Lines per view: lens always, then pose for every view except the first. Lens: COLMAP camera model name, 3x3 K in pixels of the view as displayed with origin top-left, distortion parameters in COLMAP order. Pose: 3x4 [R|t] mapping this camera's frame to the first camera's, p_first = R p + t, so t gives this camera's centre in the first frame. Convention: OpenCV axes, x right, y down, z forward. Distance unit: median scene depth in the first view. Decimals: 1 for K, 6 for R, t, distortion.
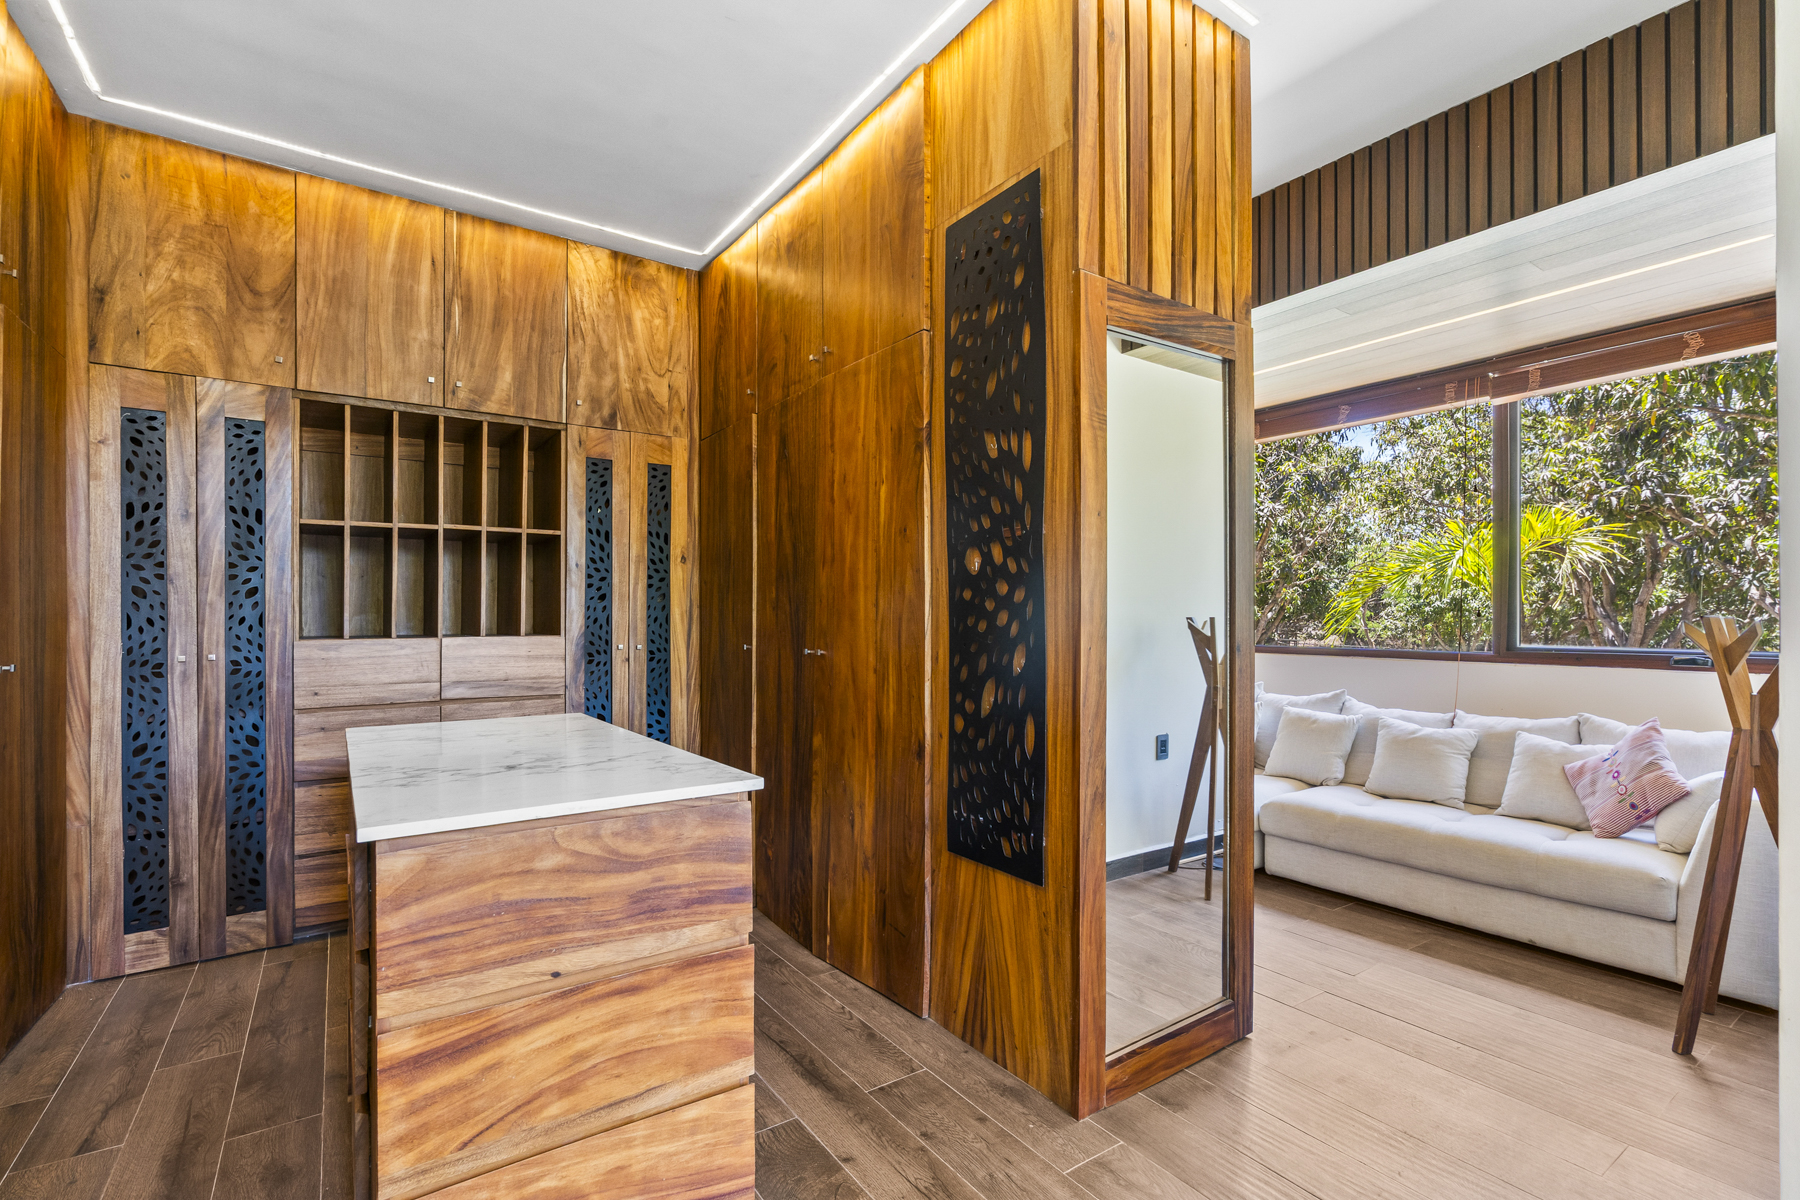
lens RADIAL K [[817.6, 0, 893.9], [0, 817.6, 617.7], [0, 0, 1]] dist [-0.002069, -0.000515]
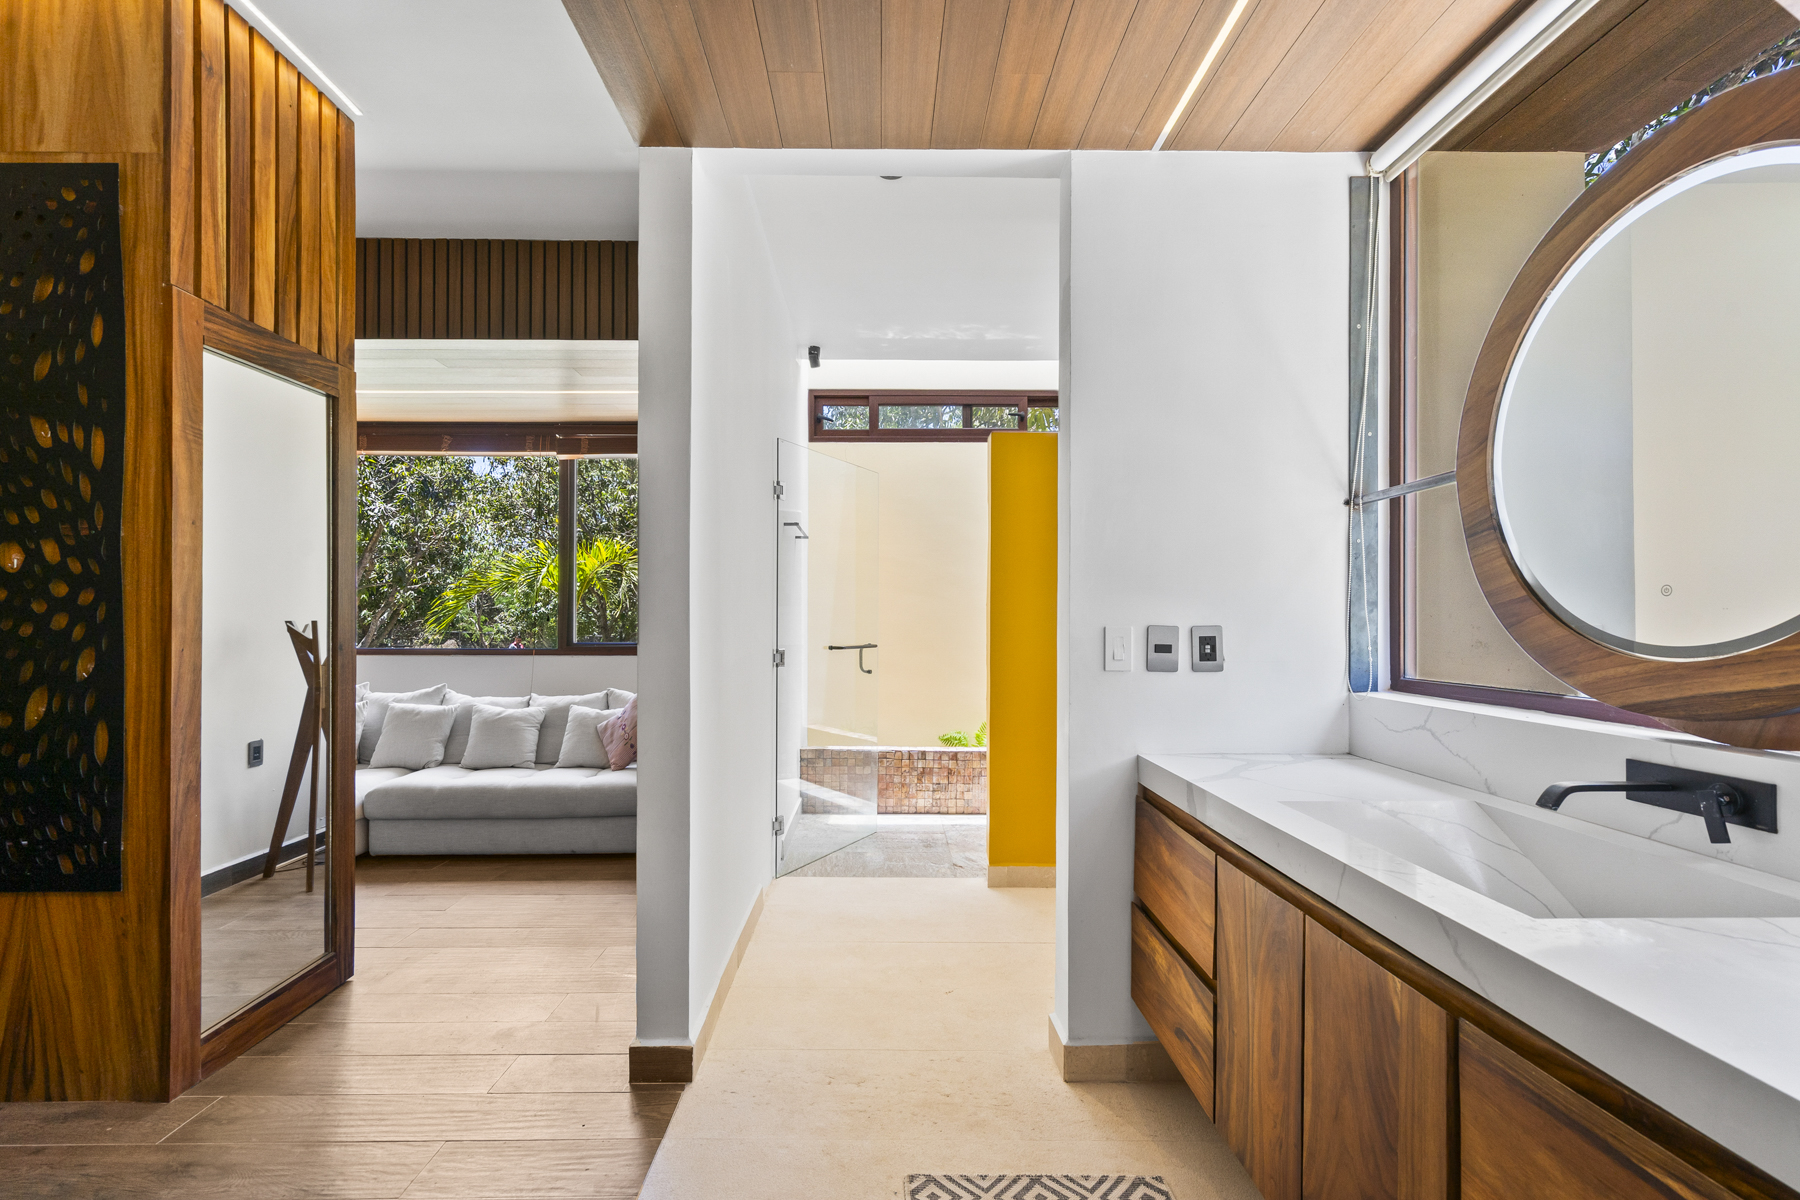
lens RADIAL K [[817.6, 0, 893.9], [0, 817.6, 617.7], [0, 0, 1]] dist [-0.002069, -0.000515]
pose [[0.548669, 0.004095, 0.836030, -0.113127], [0.000548, 0.999986, -0.005257, 0.001810], [-0.836040, 0.003342, 0.548659, -0.282532]]
